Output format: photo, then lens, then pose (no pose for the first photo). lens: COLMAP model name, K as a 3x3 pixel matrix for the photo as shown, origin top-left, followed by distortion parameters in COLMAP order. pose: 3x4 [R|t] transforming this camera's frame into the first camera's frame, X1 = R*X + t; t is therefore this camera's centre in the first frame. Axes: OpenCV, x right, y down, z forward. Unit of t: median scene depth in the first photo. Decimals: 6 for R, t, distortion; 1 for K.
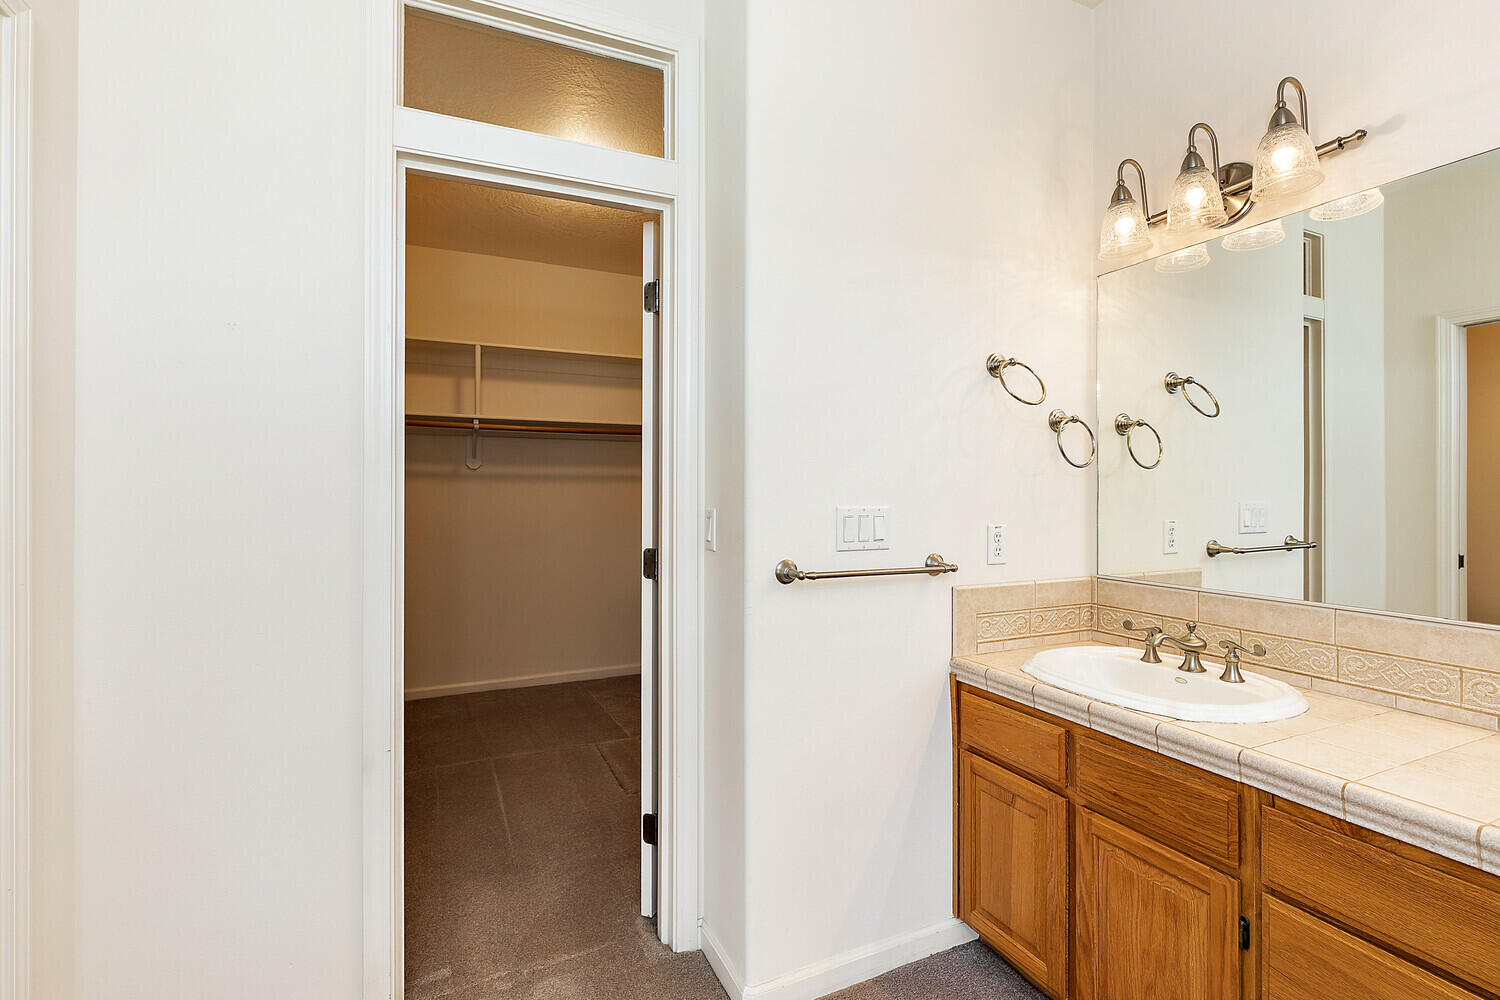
lens RADIAL K [[693.3, 0, 752.0], [0, 693.3, 493.0], [0, 0, 1]] dist [0.008767, -0.003629]
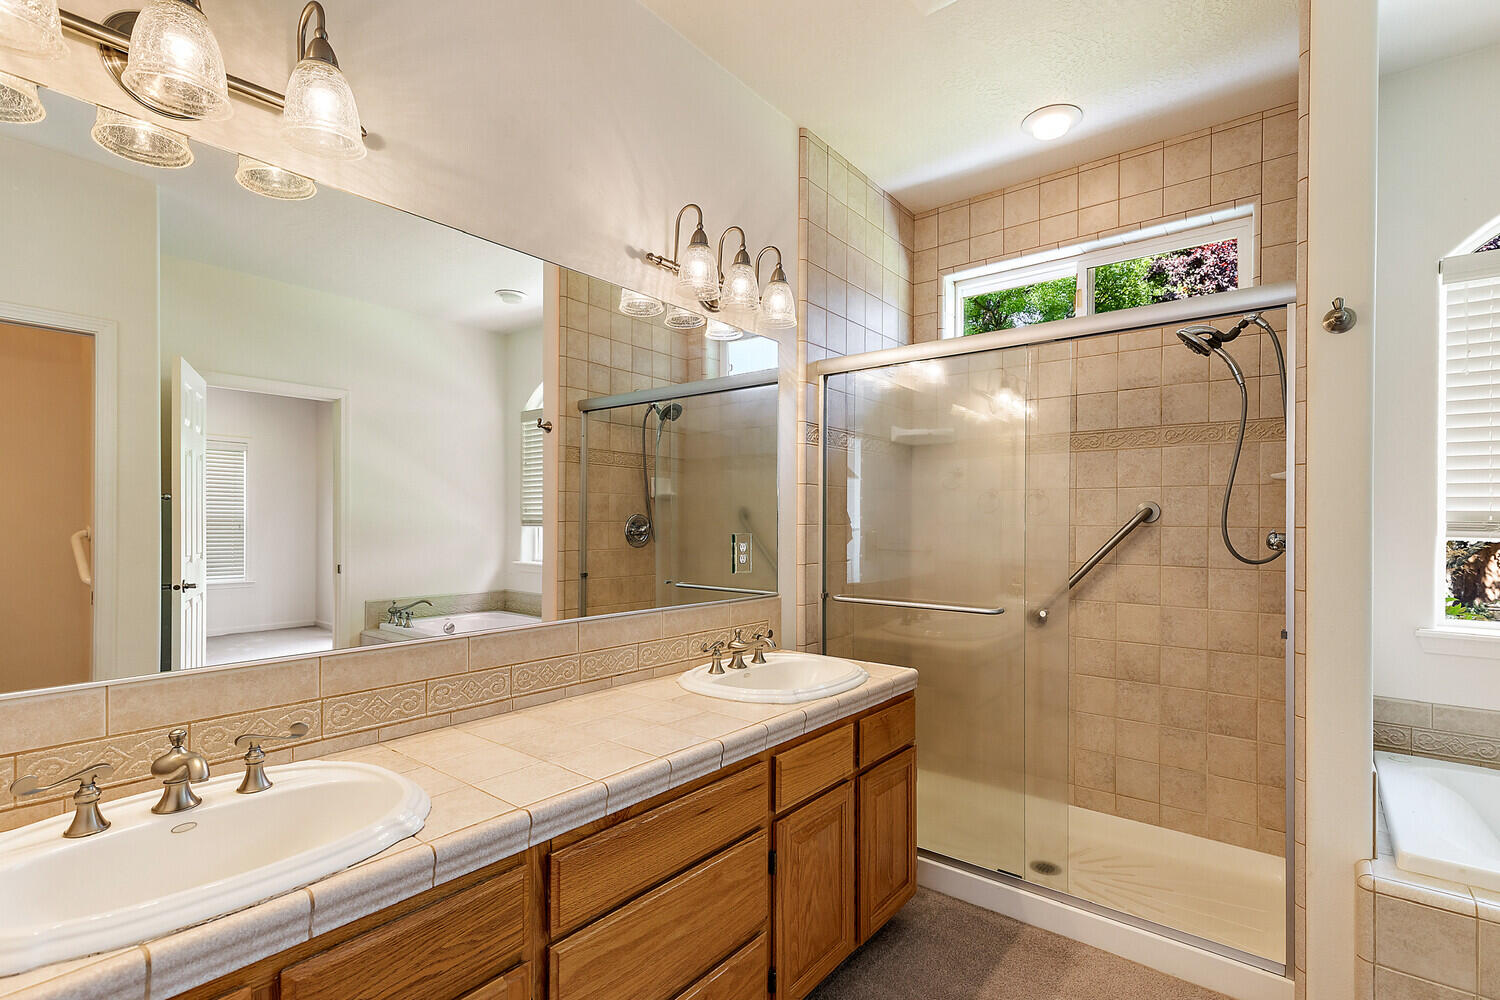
lens RADIAL K [[693.3, 0, 748.9], [0, 693.3, 519.3], [0, 0, 1]] dist [0.008767, -0.003629]
pose [[-0.444081, -0.002099, 0.895984, -0.181613], [-0.004971, 0.999988, -0.000121, -0.009325], [-0.895973, -0.004508, -0.444086, 0.895954]]
